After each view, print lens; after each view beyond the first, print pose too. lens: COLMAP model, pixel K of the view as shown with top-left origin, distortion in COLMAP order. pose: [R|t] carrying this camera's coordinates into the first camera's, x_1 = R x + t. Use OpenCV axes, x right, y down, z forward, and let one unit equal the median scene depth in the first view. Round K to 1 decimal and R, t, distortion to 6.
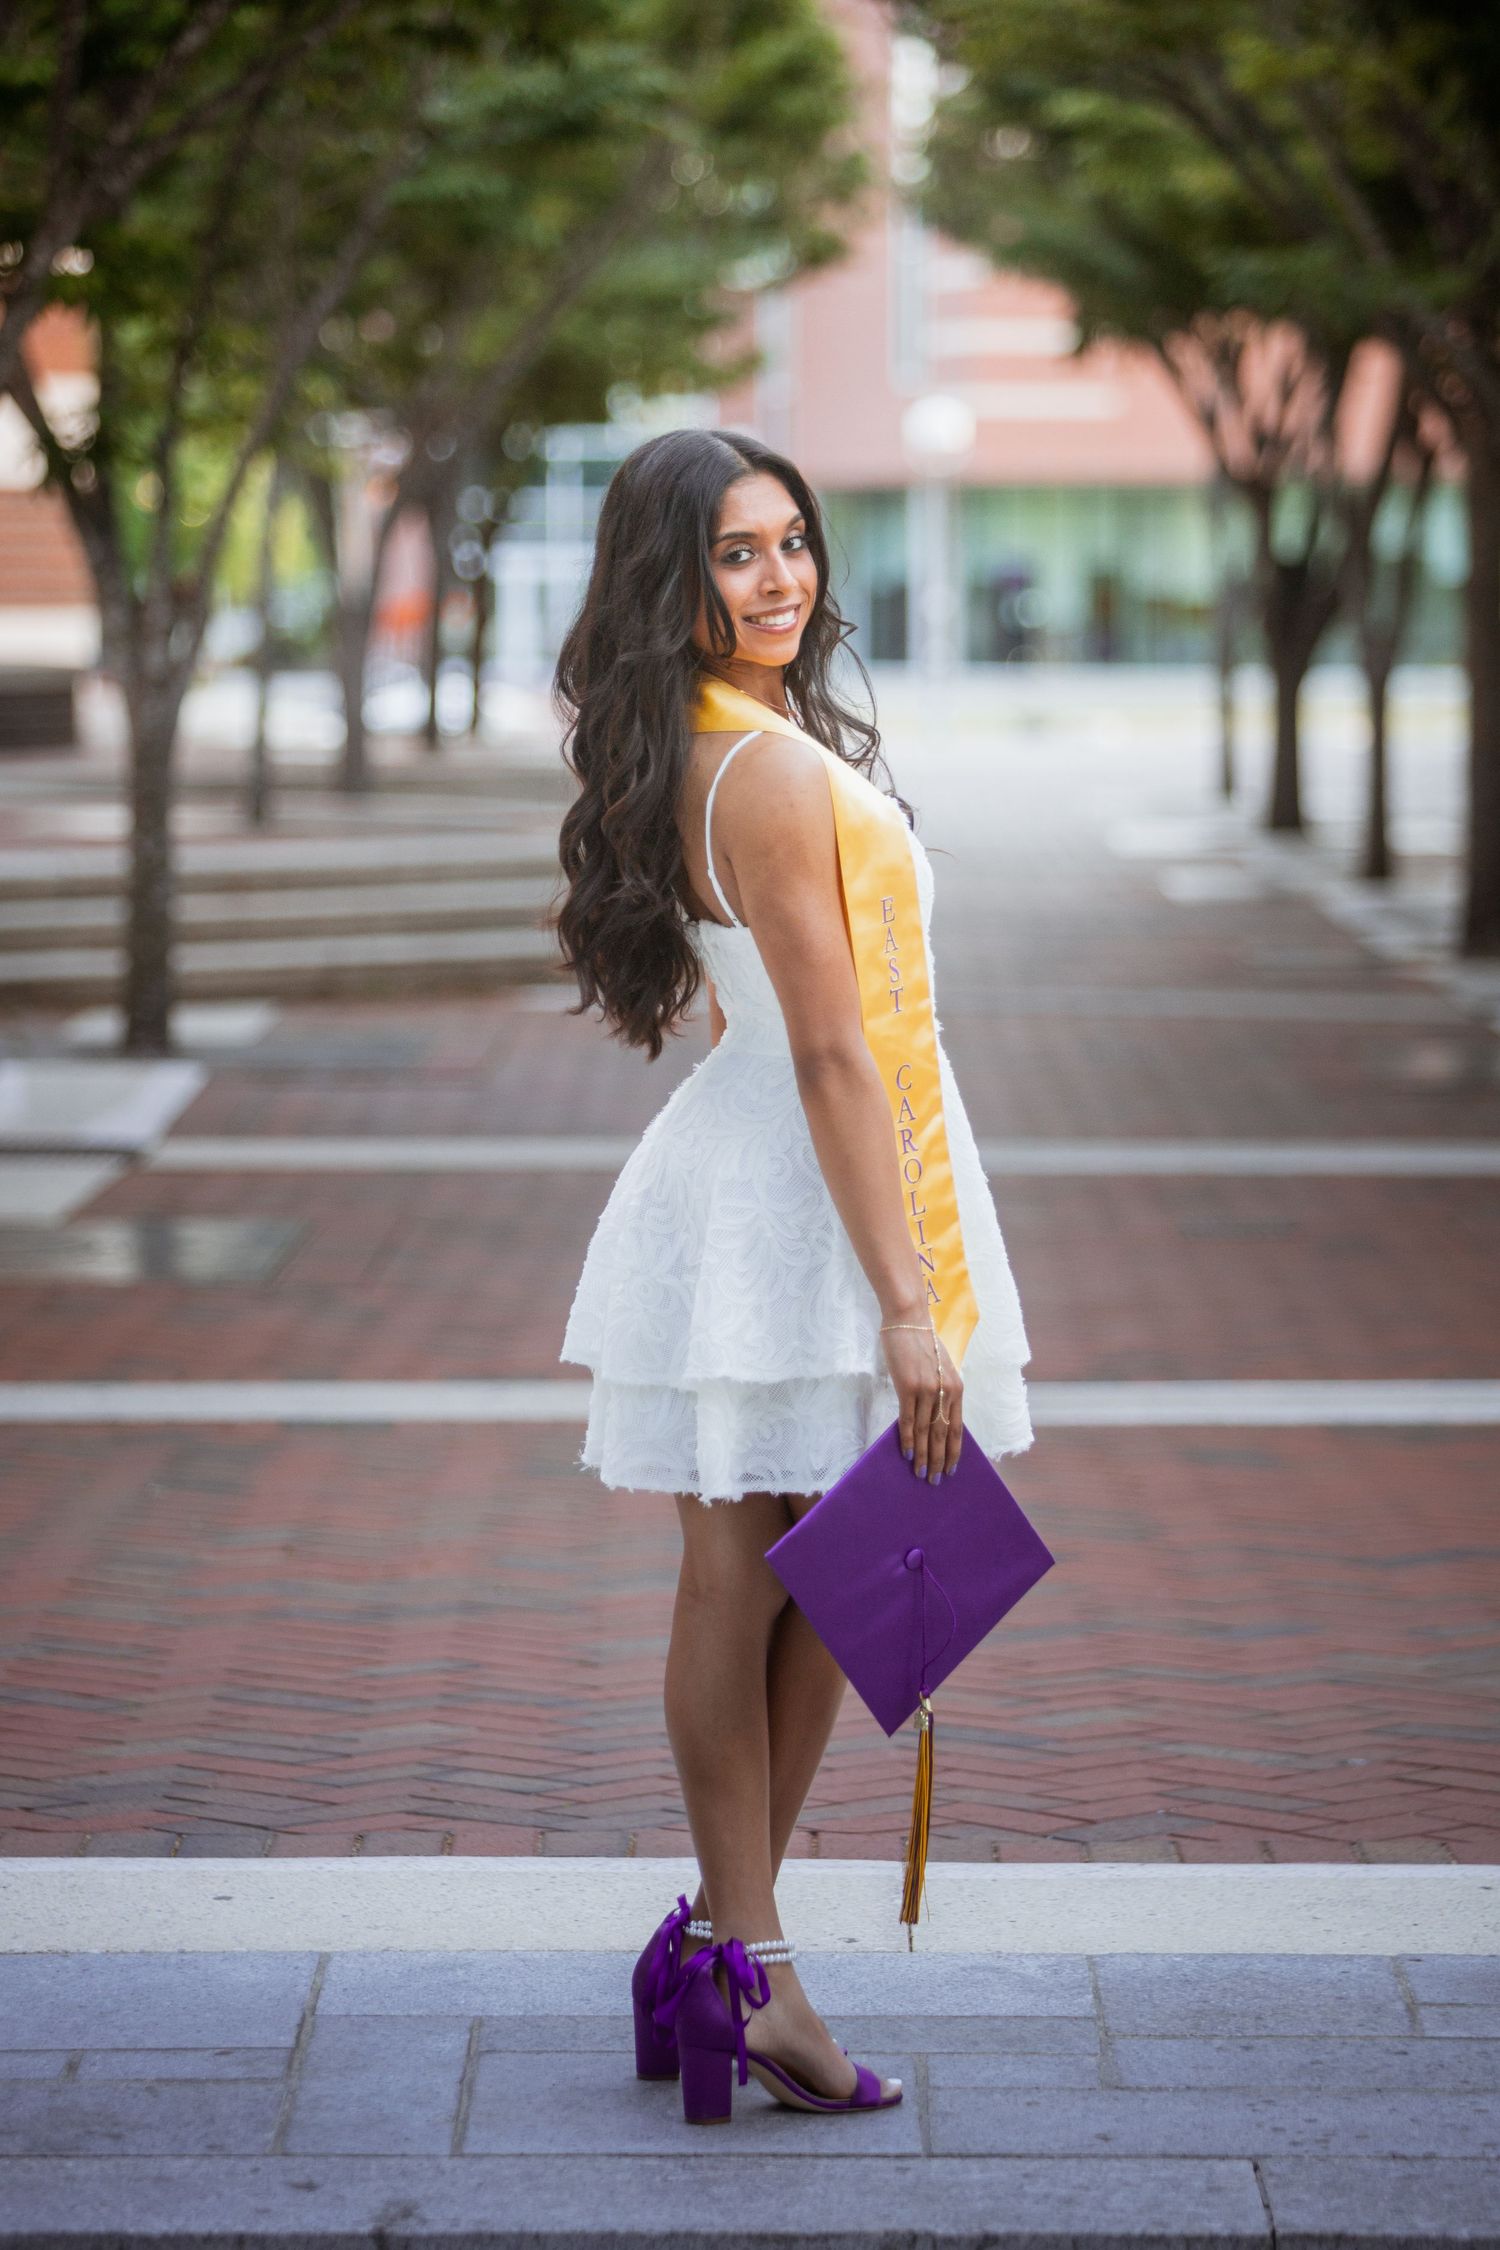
lens RADIAL K [[7976.5, 0, 747.1], [0, 7976.5, 1114.7], [0, 0, 1]] dist [0.214391, 0.000000]
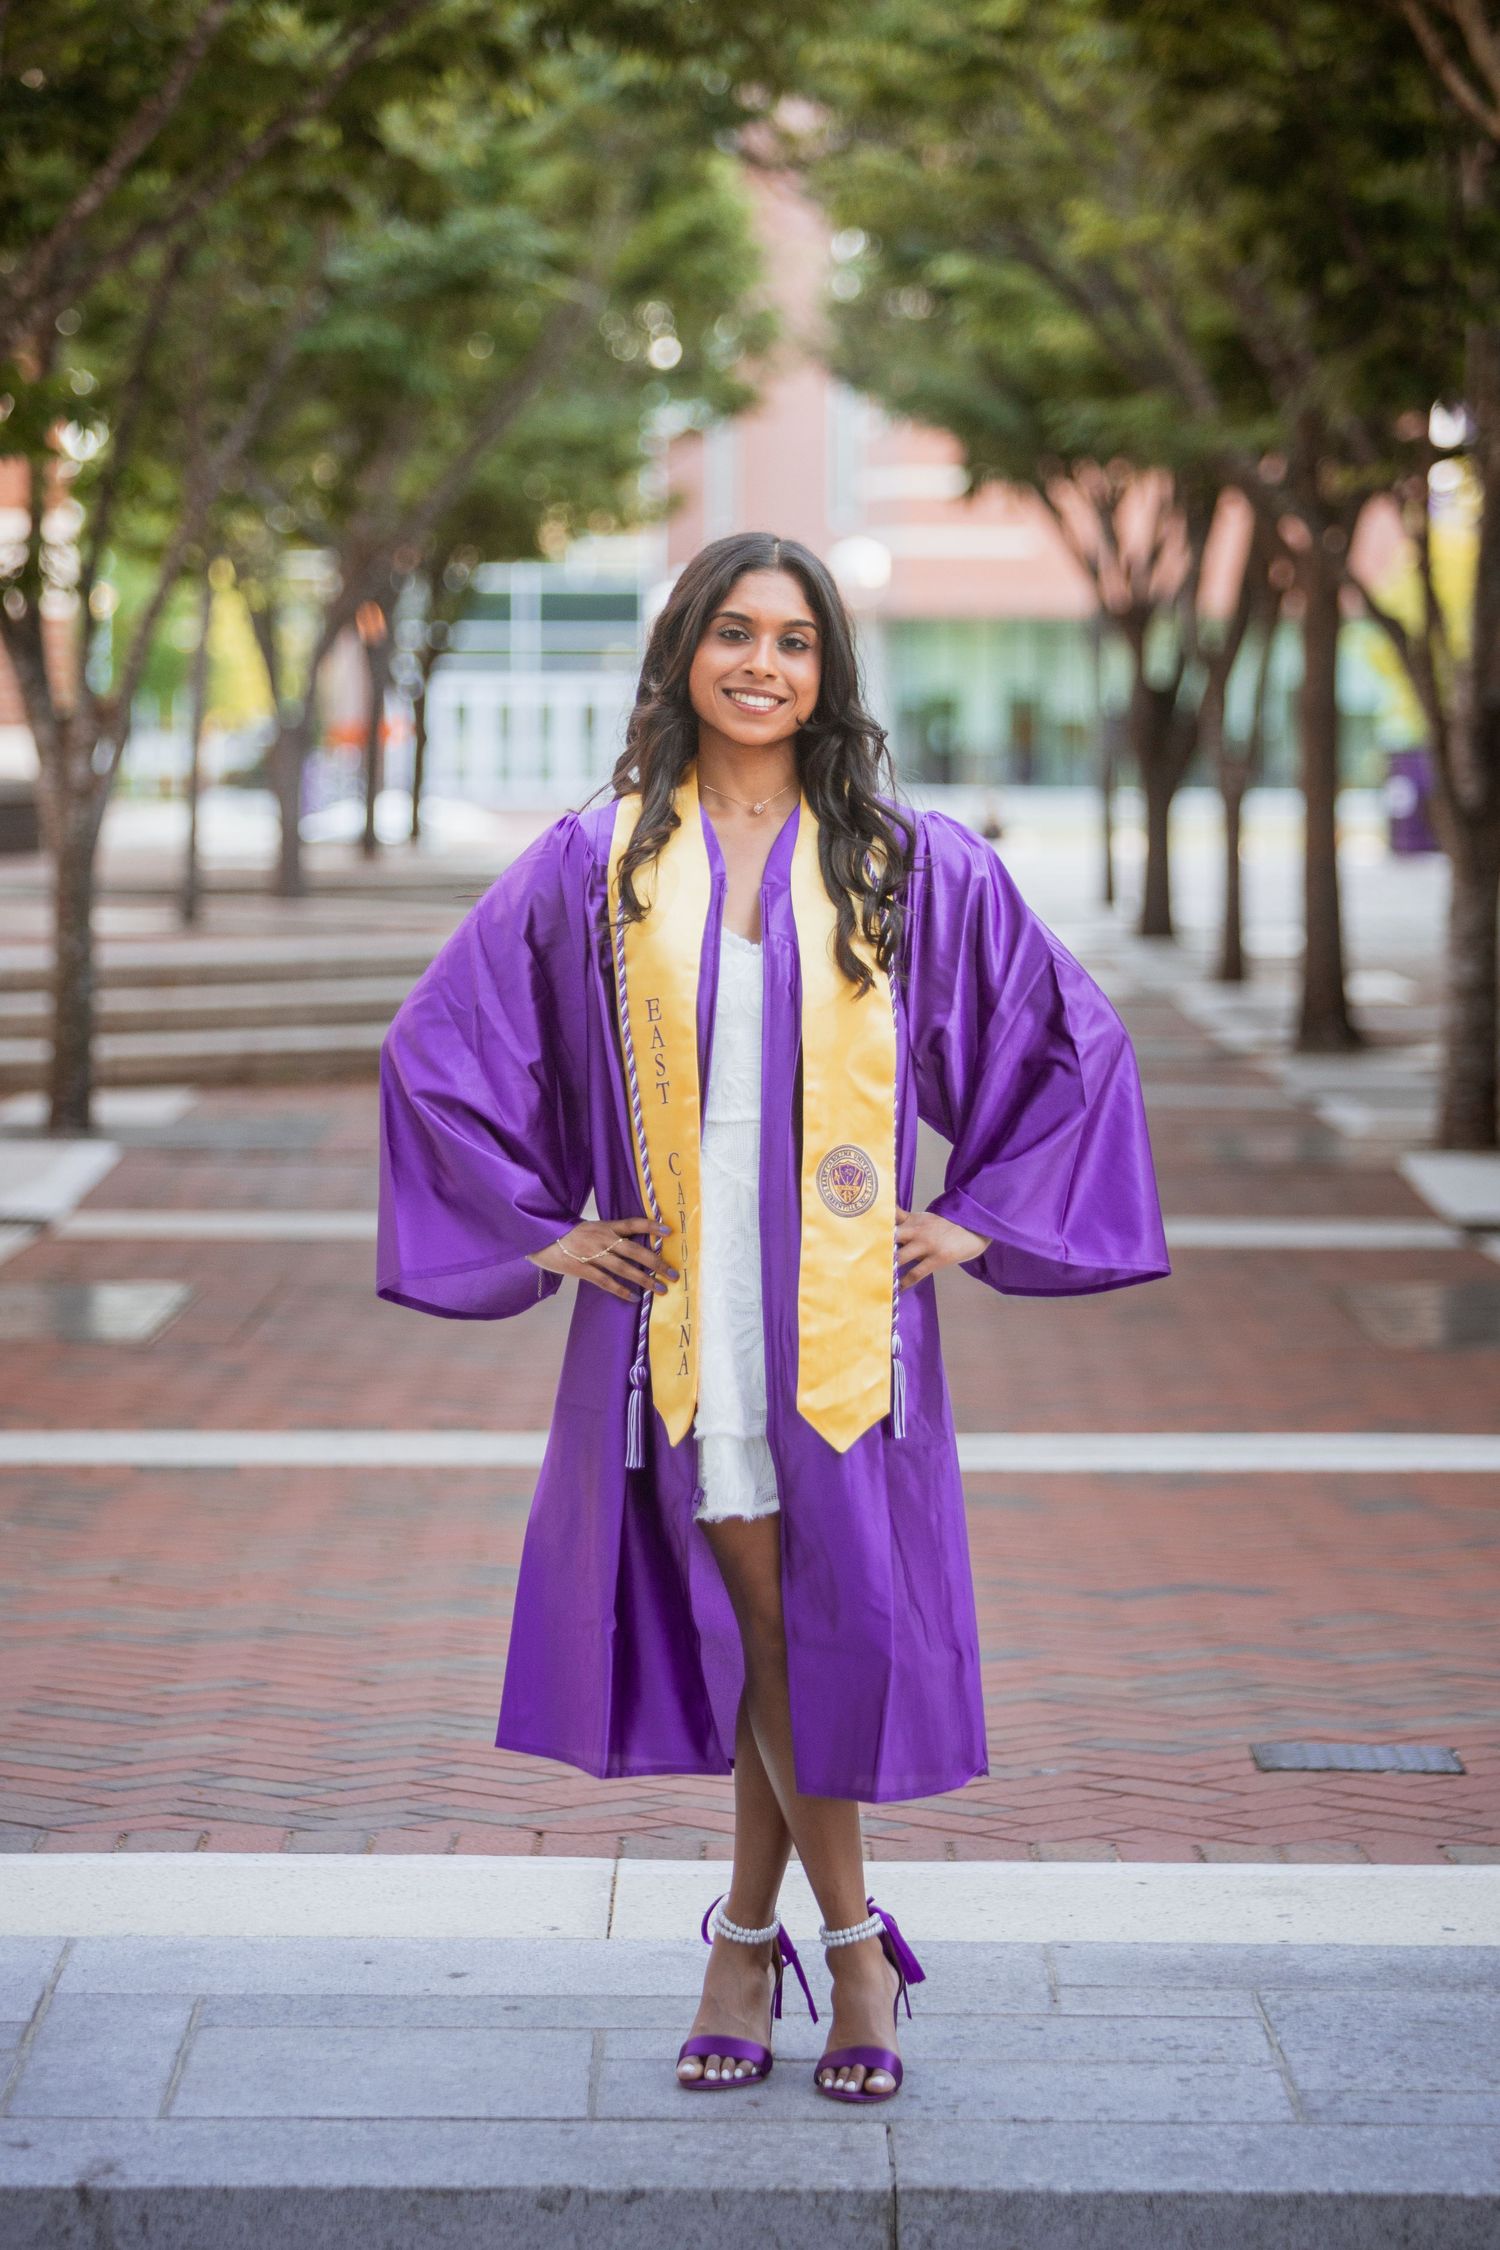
lens RADIAL K [[7389.3, 0, 749.3], [0, 7389.3, 1136.4], [0, 0, 1]] dist [0.127340, 0.000000]
pose [[0.999981, 0.003993, 0.004678, 0.020741], [-0.003951, 0.999953, -0.008828, 0.002056], [-0.004713, 0.008809, 0.999950, -0.010140]]
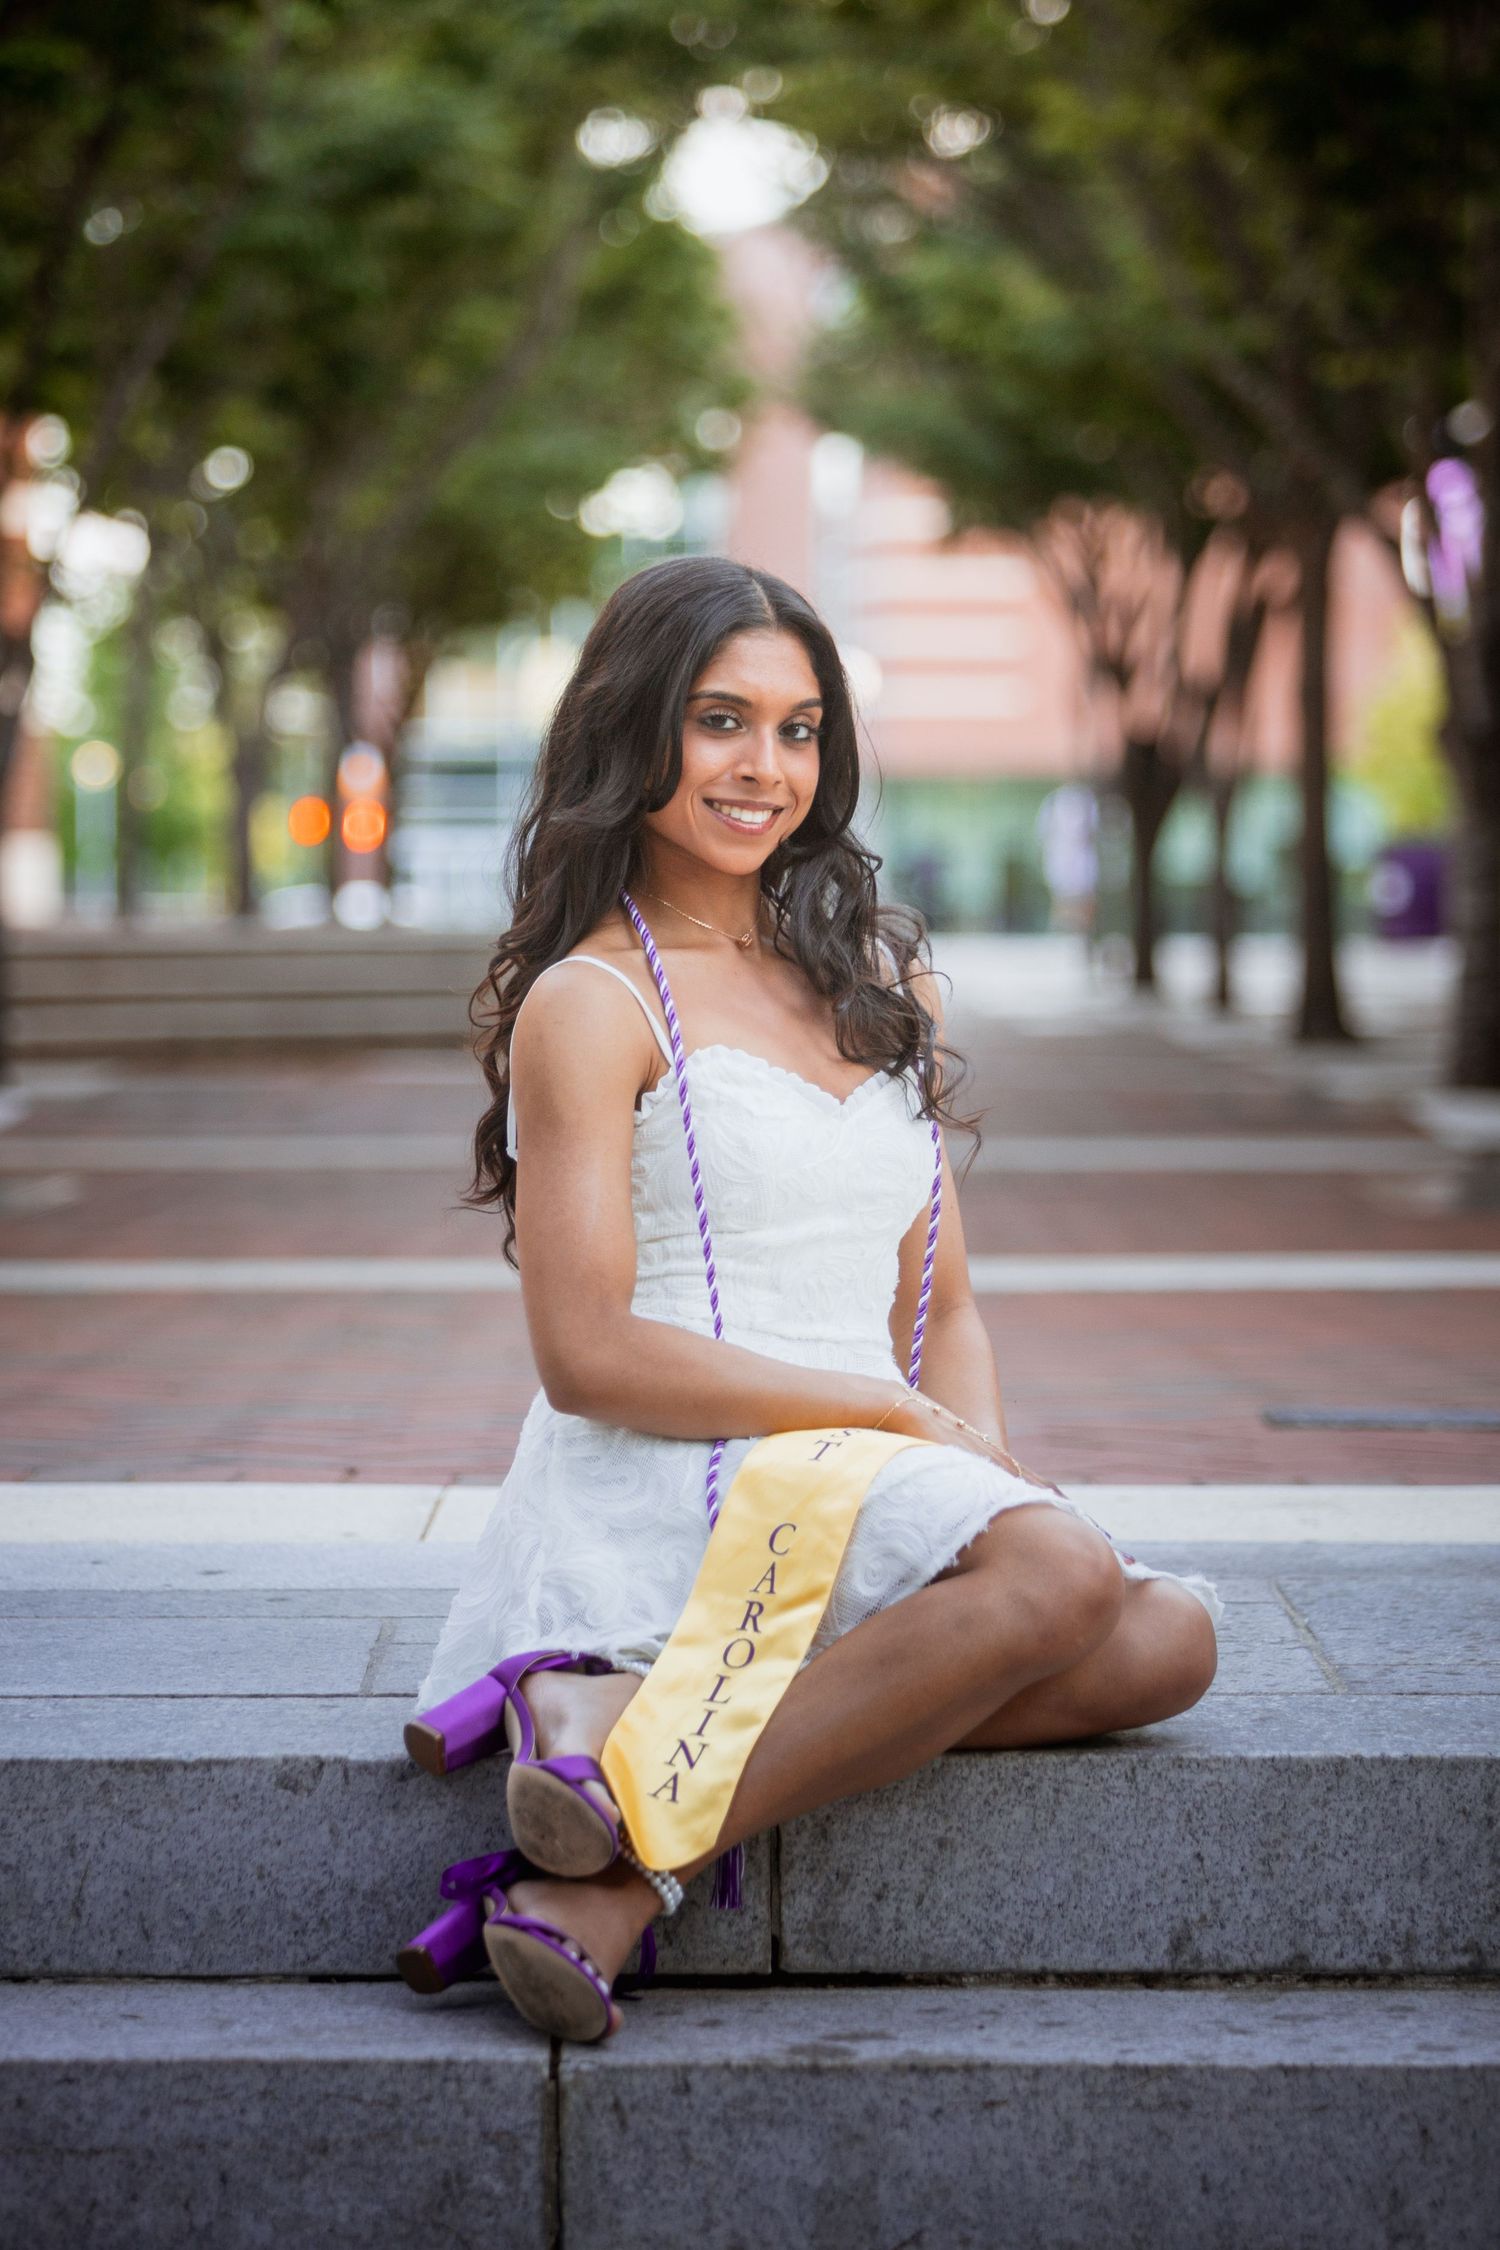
lens RADIAL K [[7159.1, 0, 747.1], [0, 7159.1, 1120.8], [0, 0, 1]] dist [0.023282, 0.000000]
pose [[0.999992, -0.001451, 0.003779, 0.030983], [0.001602, 0.999187, -0.040281, 0.054092], [-0.003717, 0.040286, 0.999181, 0.150390]]
